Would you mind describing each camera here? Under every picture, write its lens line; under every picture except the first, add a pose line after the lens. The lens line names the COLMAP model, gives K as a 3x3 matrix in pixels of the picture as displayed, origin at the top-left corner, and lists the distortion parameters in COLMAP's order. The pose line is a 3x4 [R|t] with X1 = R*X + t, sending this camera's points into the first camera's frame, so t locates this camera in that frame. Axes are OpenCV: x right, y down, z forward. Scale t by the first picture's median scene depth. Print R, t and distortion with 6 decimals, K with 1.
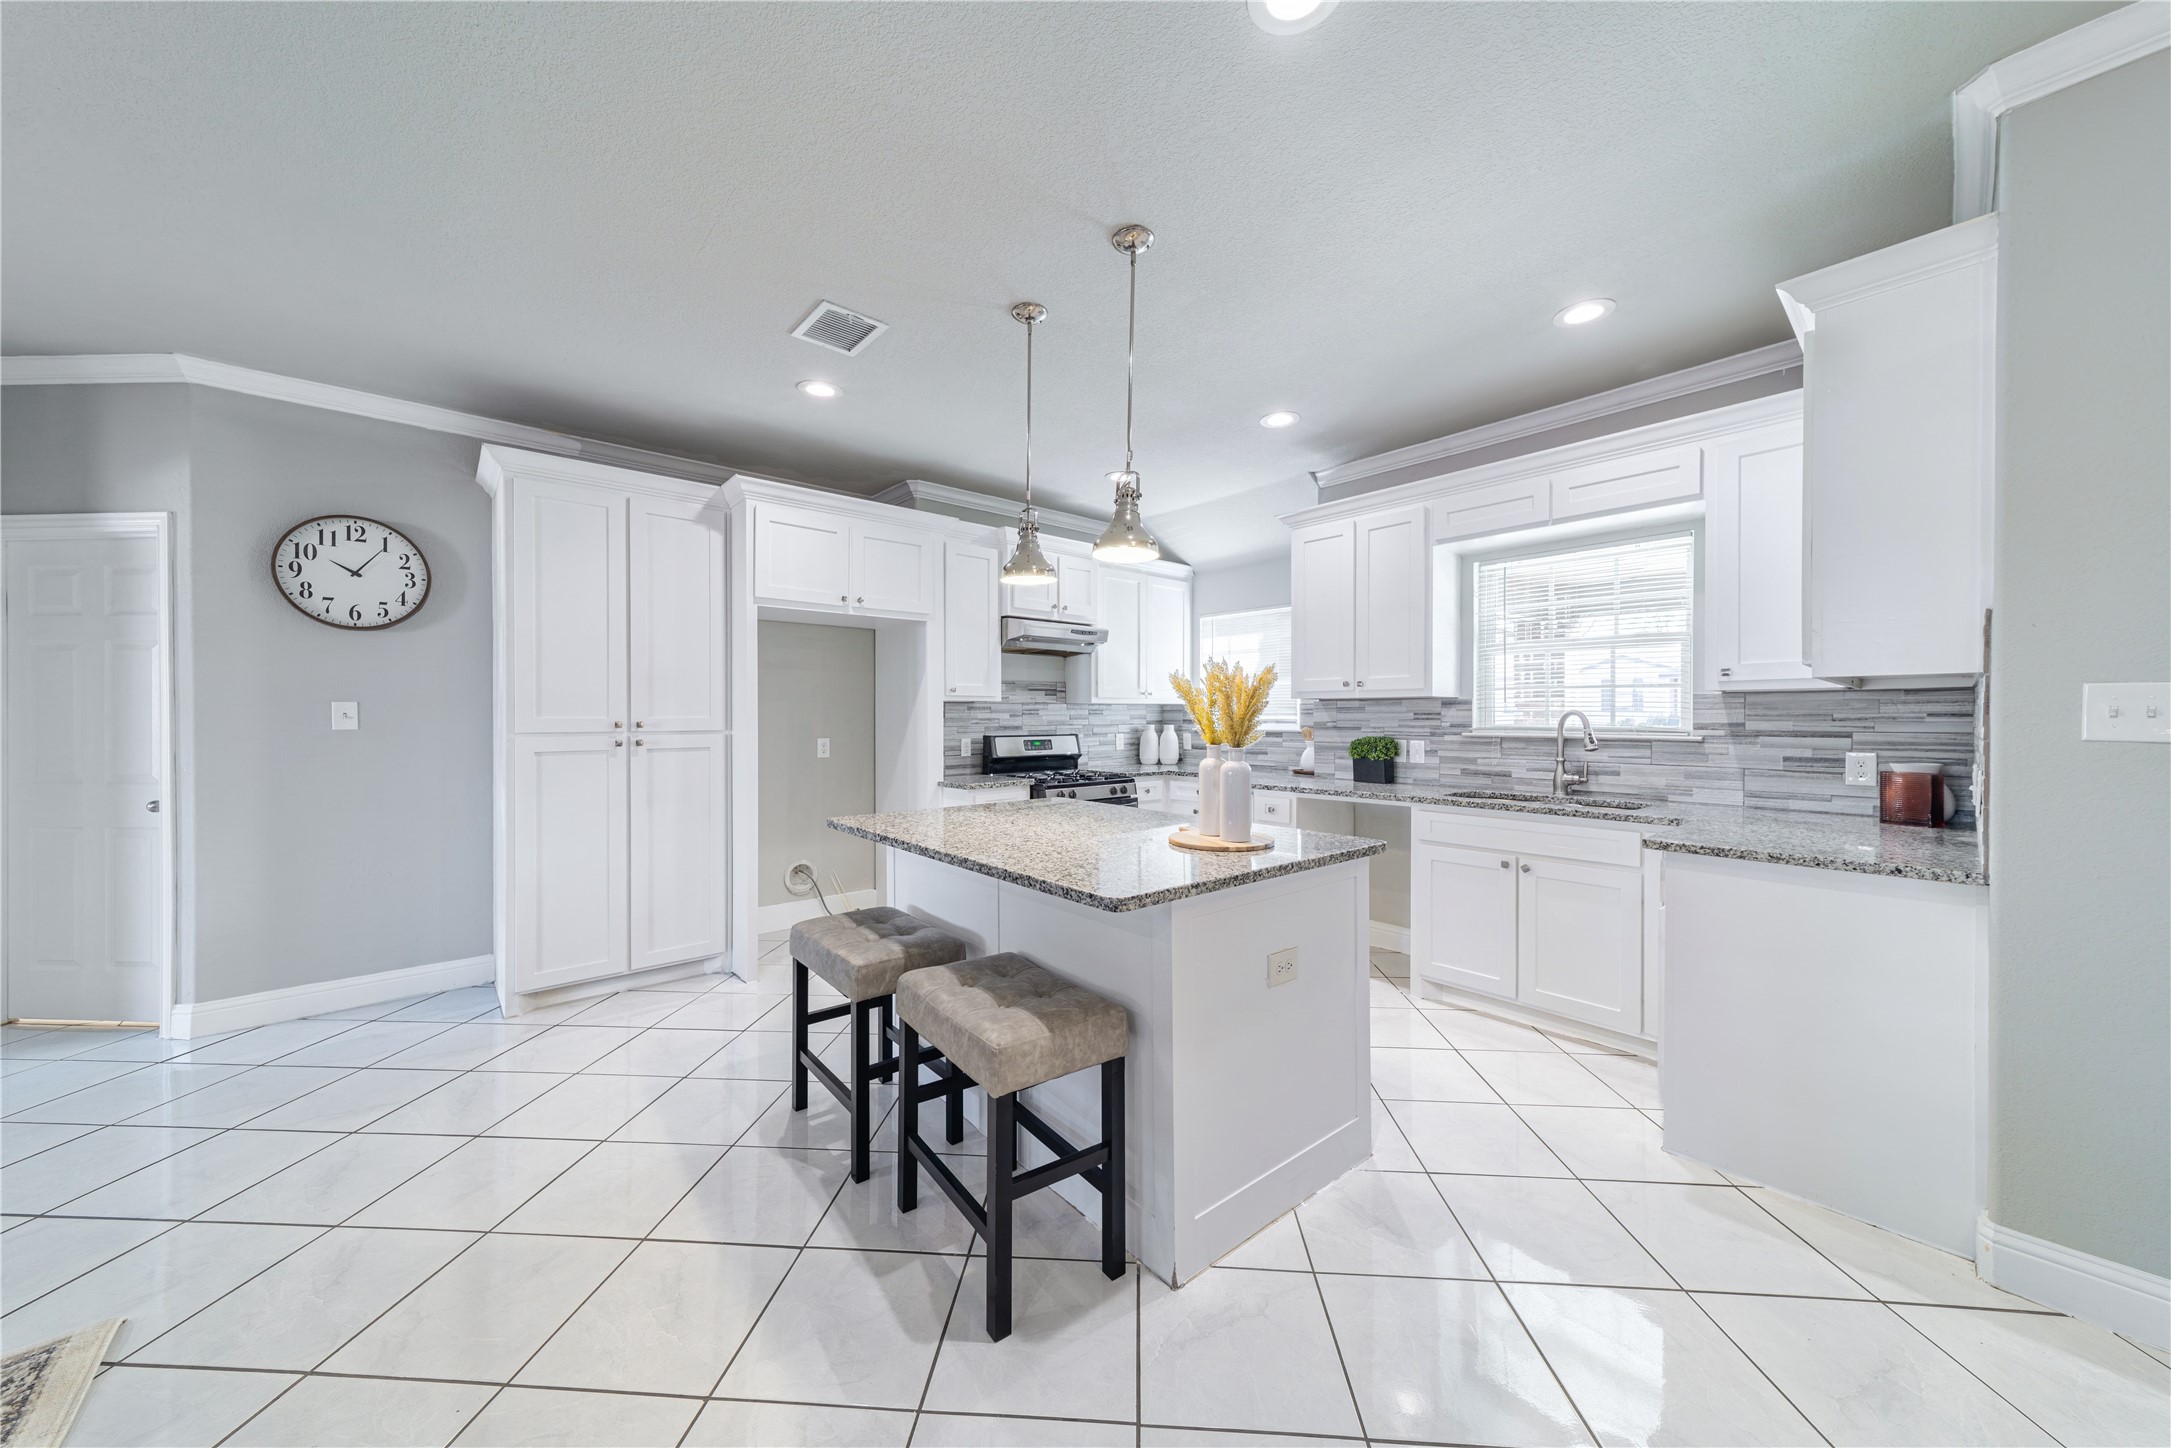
lens RADIAL K [[757.1, 0, 1080.2], [0, 757.1, 721.6], [0, 0, 1]] dist [0.001508, 0.000001]
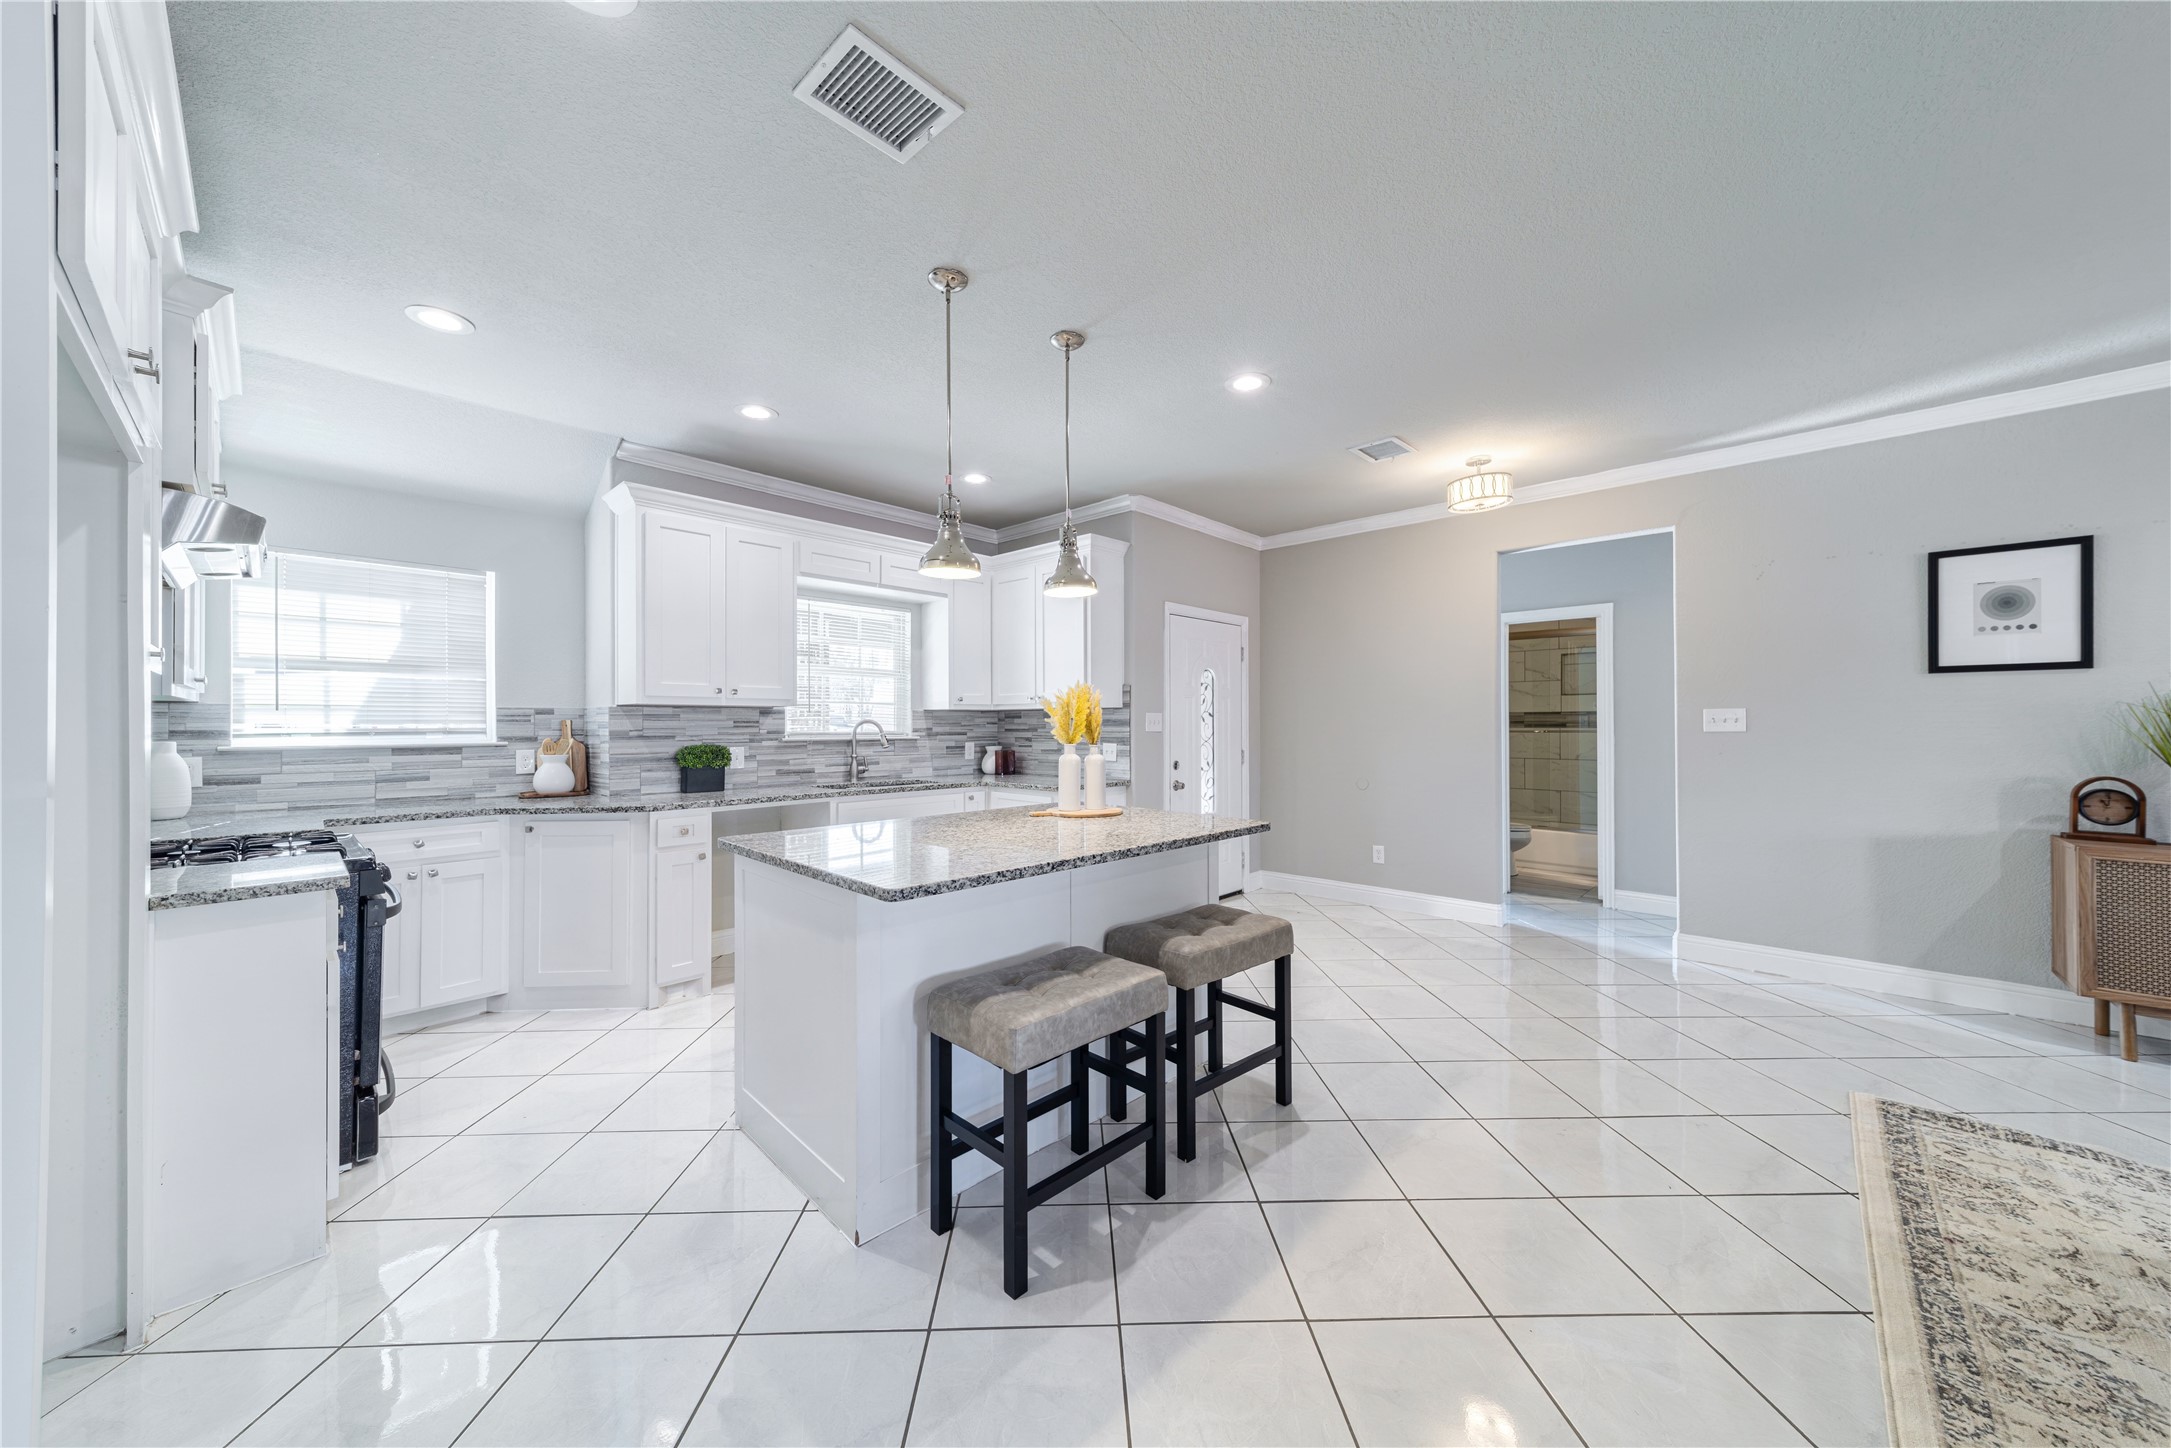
lens RADIAL K [[757.1, 0, 1096.5], [0, 757.1, 721.5], [0, 0, 1]] dist [0.001508, 0.000001]
pose [[-0.119856, 0.003613, 0.992785, -0.698886], [0.008056, 0.999964, -0.002666, -0.003913], [-0.992759, 0.007679, -0.119881, 0.660858]]
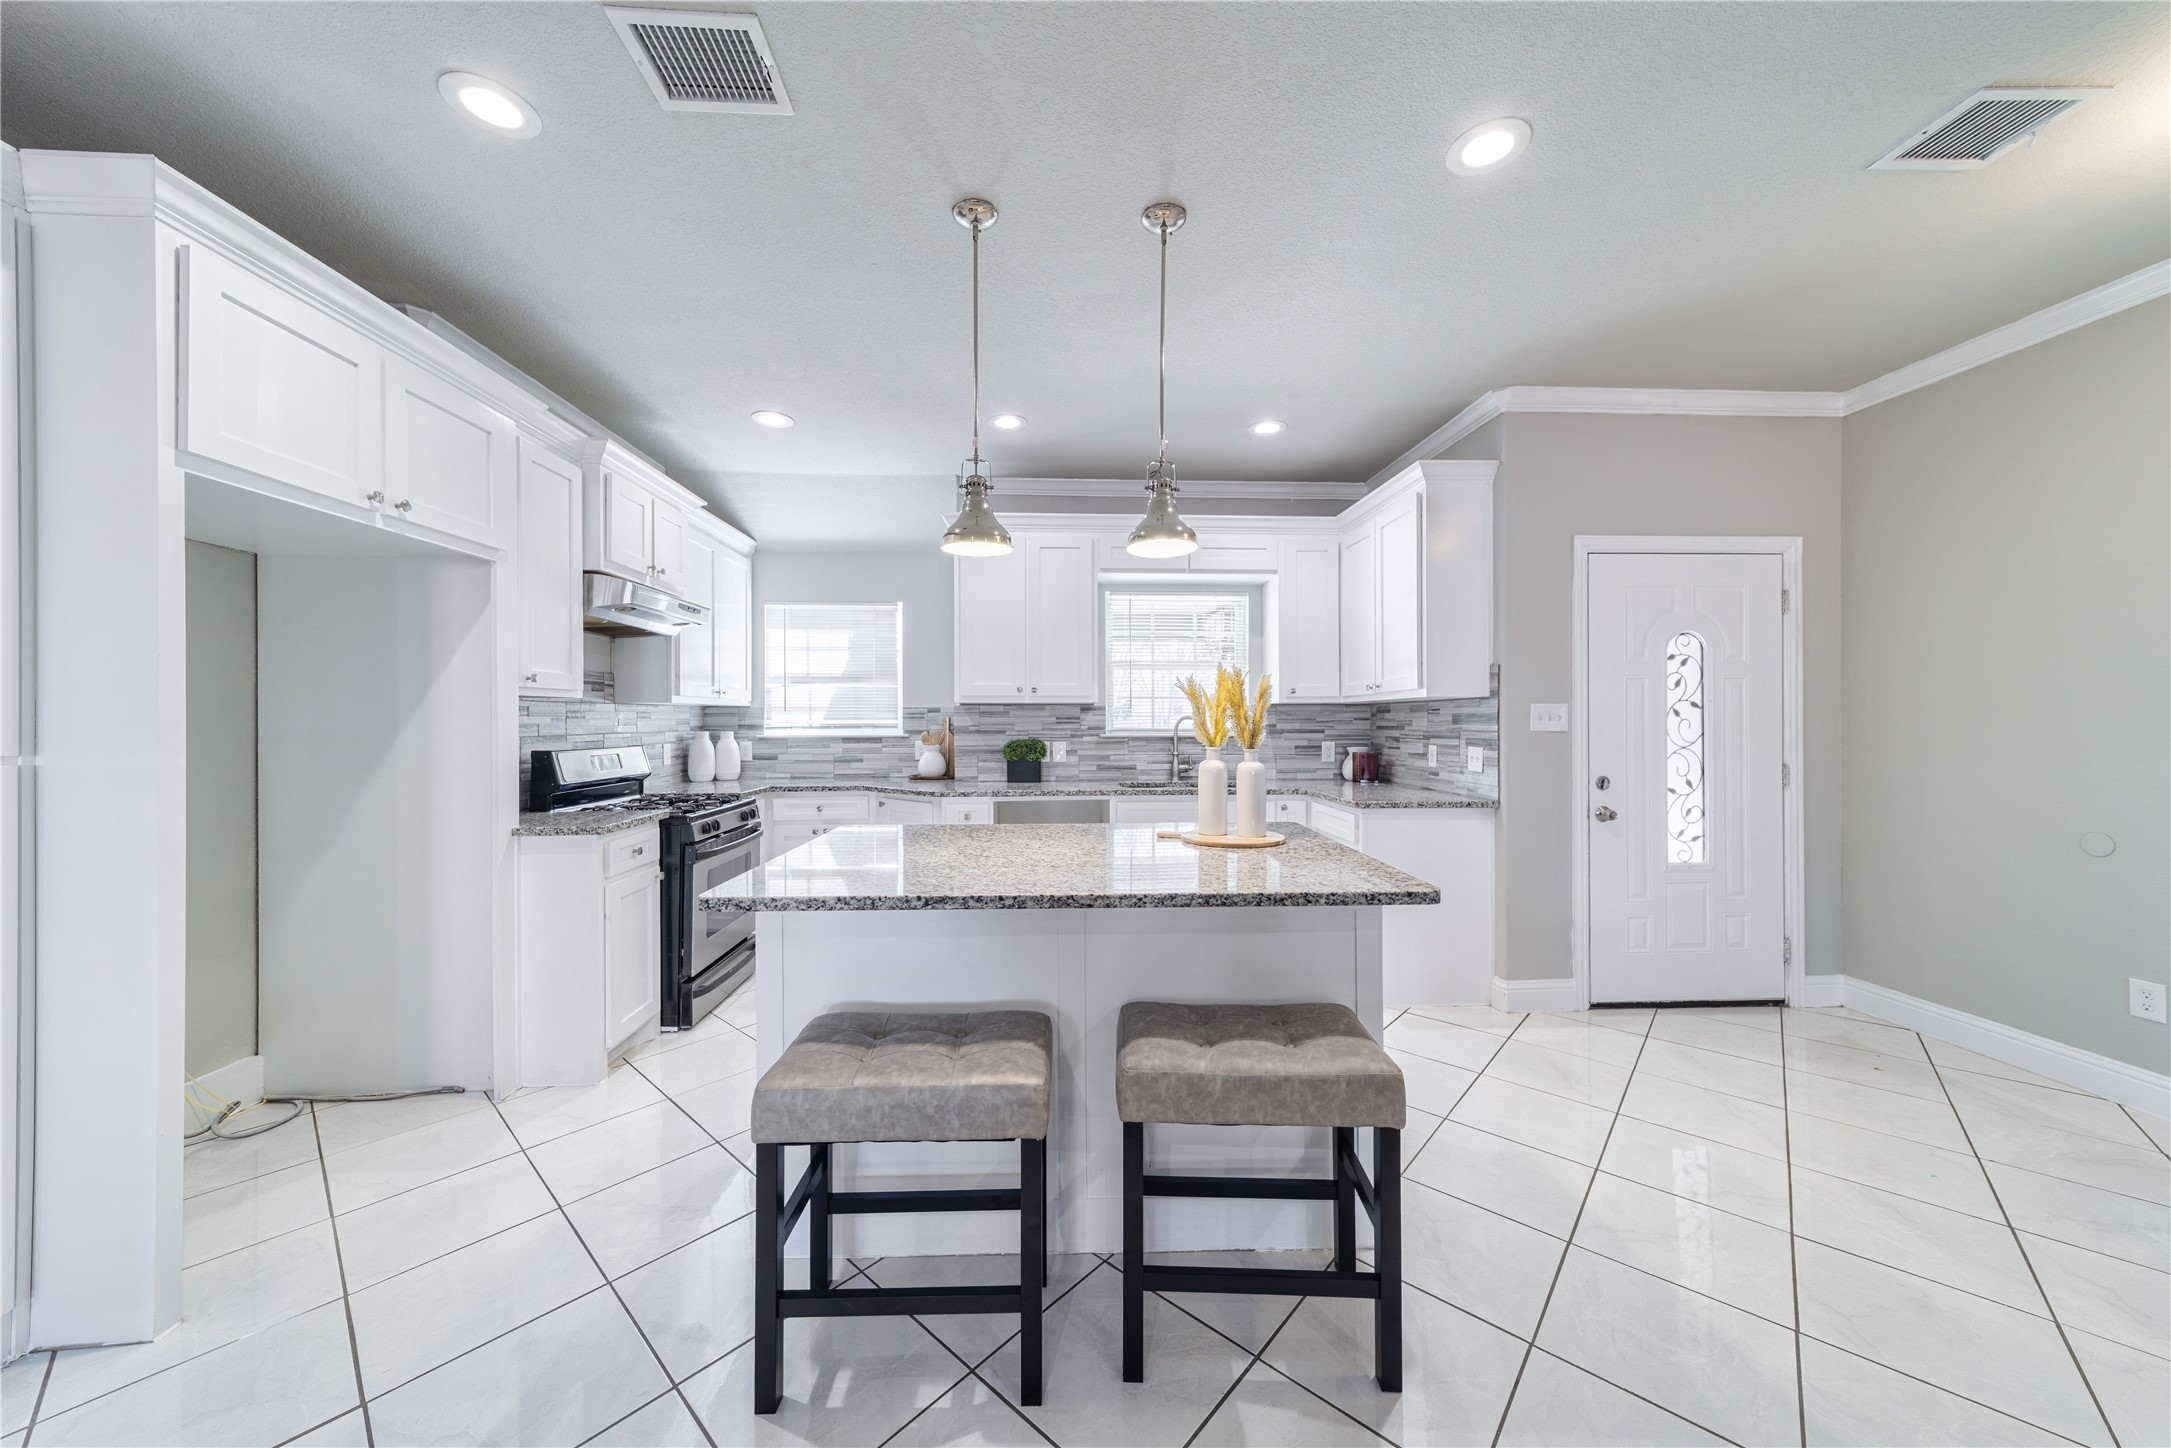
lens RADIAL K [[757.1, 0, 1085.2], [0, 757.1, 722.3], [0, 0, 1]] dist [0.001508, 0.000001]
pose [[0.607537, -0.002753, 0.794287, -0.445360], [0.007093, 0.999973, -0.001959, -0.001572], [-0.794260, 0.006824, 0.607540, 0.302160]]
